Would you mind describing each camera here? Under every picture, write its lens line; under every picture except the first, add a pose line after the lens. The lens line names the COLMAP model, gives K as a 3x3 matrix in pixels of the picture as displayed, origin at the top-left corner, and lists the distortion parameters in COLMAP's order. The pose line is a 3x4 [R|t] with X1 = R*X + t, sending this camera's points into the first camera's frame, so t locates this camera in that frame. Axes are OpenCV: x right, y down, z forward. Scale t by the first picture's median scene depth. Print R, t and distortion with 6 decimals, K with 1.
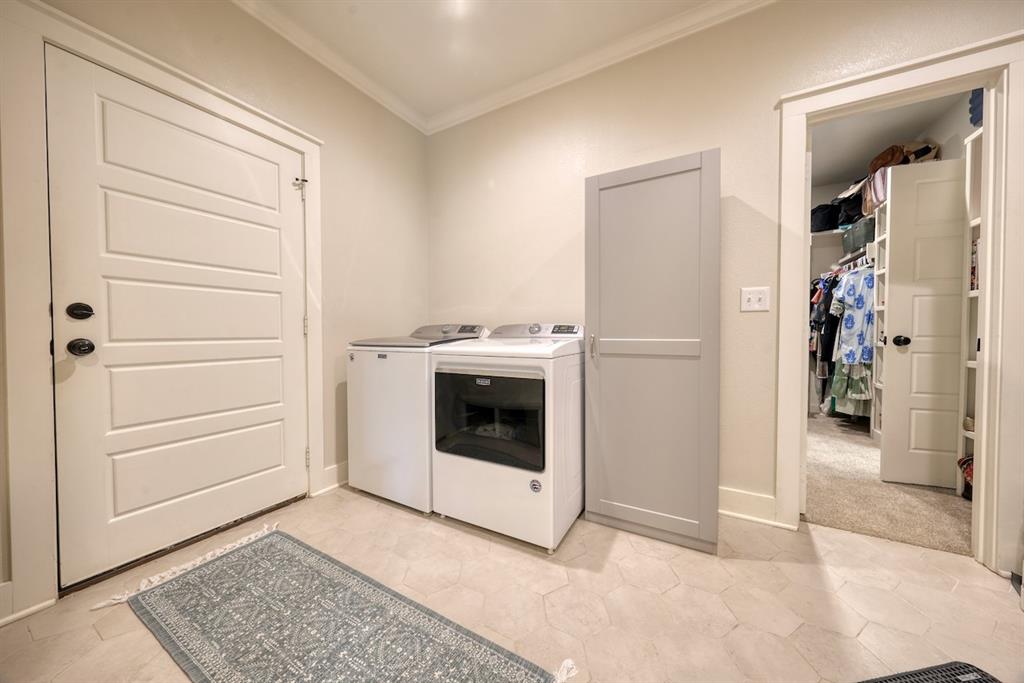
lens RADIAL K [[347.7, 0, 511.6], [0, 347.7, 340.6], [0, 0, 1]] dist [0.000082, 0.000271]
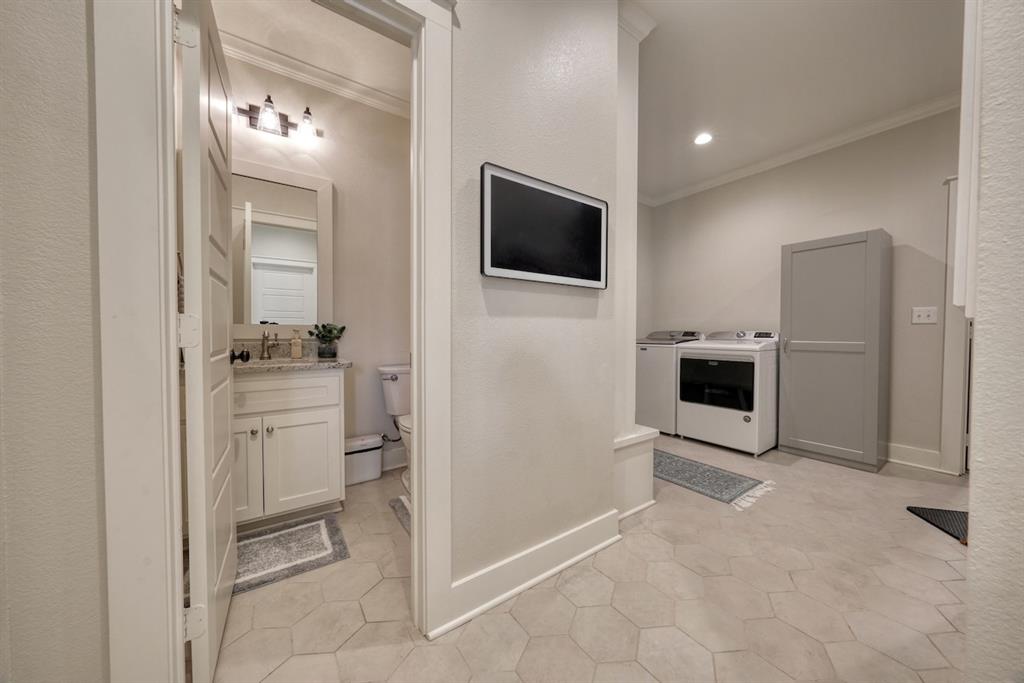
lens RADIAL K [[347.7, 0, 512.7], [0, 347.7, 341.5], [0, 0, 1]] dist [0.000082, 0.000271]
pose [[0.908577, 0.013734, -0.417492, -0.254759], [-0.012554, 0.999906, 0.005574, 0.003170], [0.417529, 0.000177, 0.908664, -1.042339]]
